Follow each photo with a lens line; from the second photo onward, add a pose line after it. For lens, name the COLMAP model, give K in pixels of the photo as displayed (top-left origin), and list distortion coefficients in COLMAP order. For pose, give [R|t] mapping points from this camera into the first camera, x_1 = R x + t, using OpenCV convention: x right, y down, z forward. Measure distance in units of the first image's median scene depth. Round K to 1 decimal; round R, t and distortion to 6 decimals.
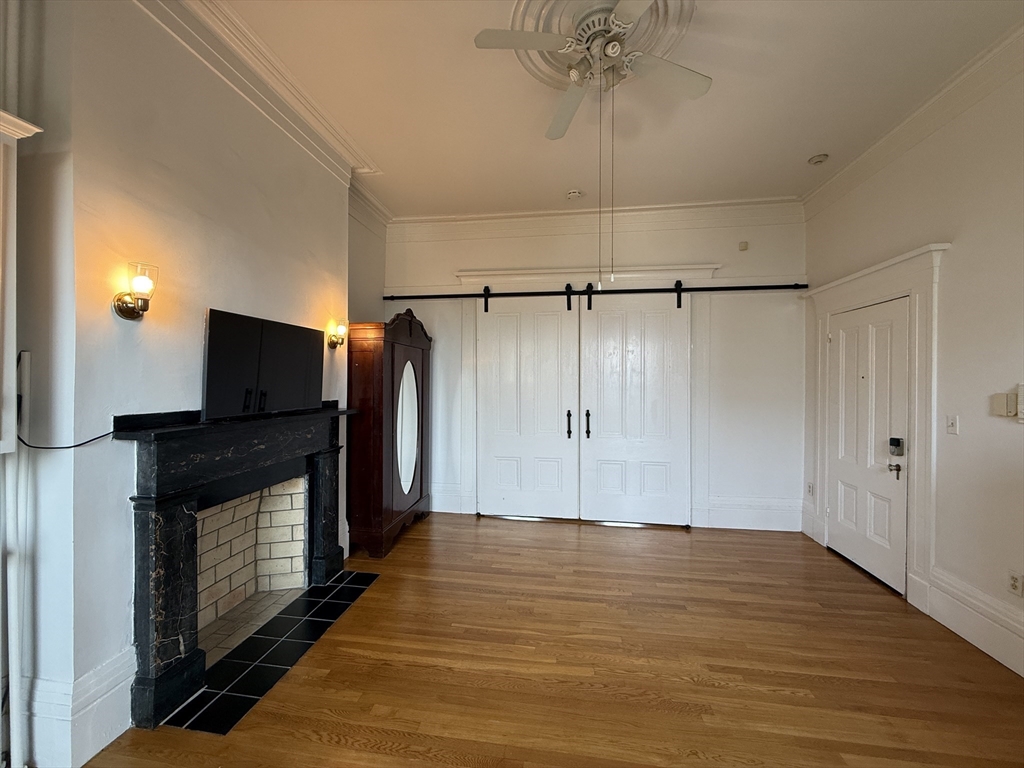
lens RADIAL K [[408.4, 0, 508.8], [0, 408.4, 384.3], [0, 0, 1]] dist [0.000661, -0.000037]
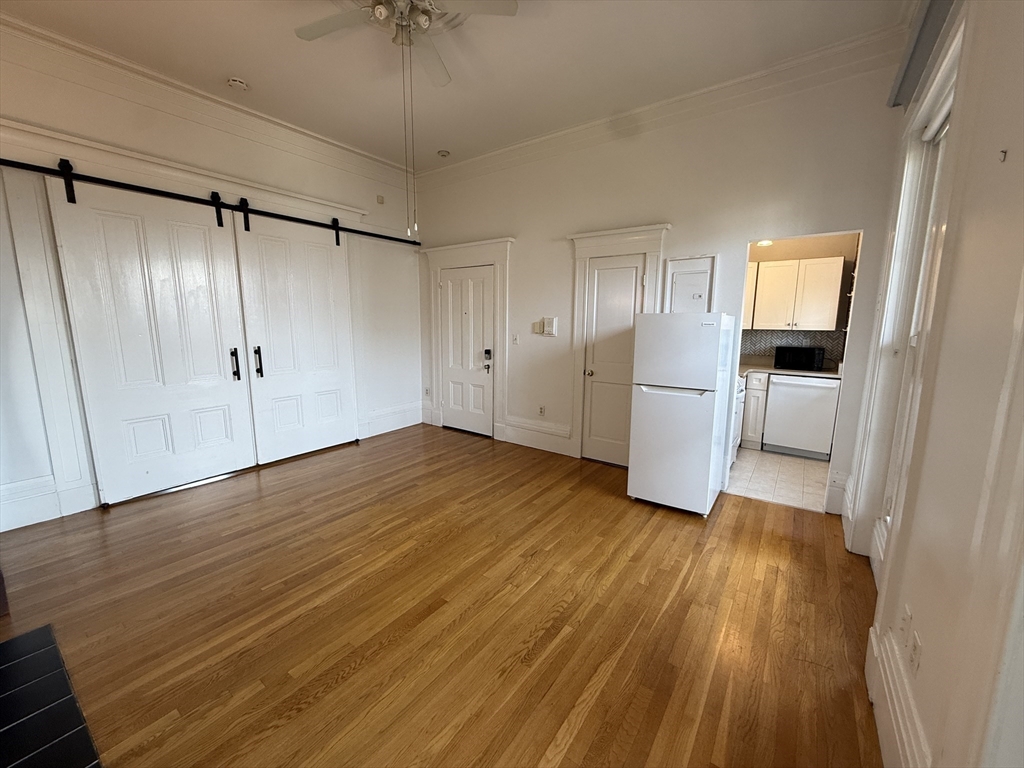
lens RADIAL K [[408.4, 0, 508.8], [0, 408.4, 384.3], [0, 0, 1]] dist [0.000661, -0.000037]
pose [[0.463502, -0.141713, 0.874690, -0.507484], [0.001116, 0.987221, 0.159354, 0.003171], [-0.886095, -0.072885, 0.457737, 0.121948]]
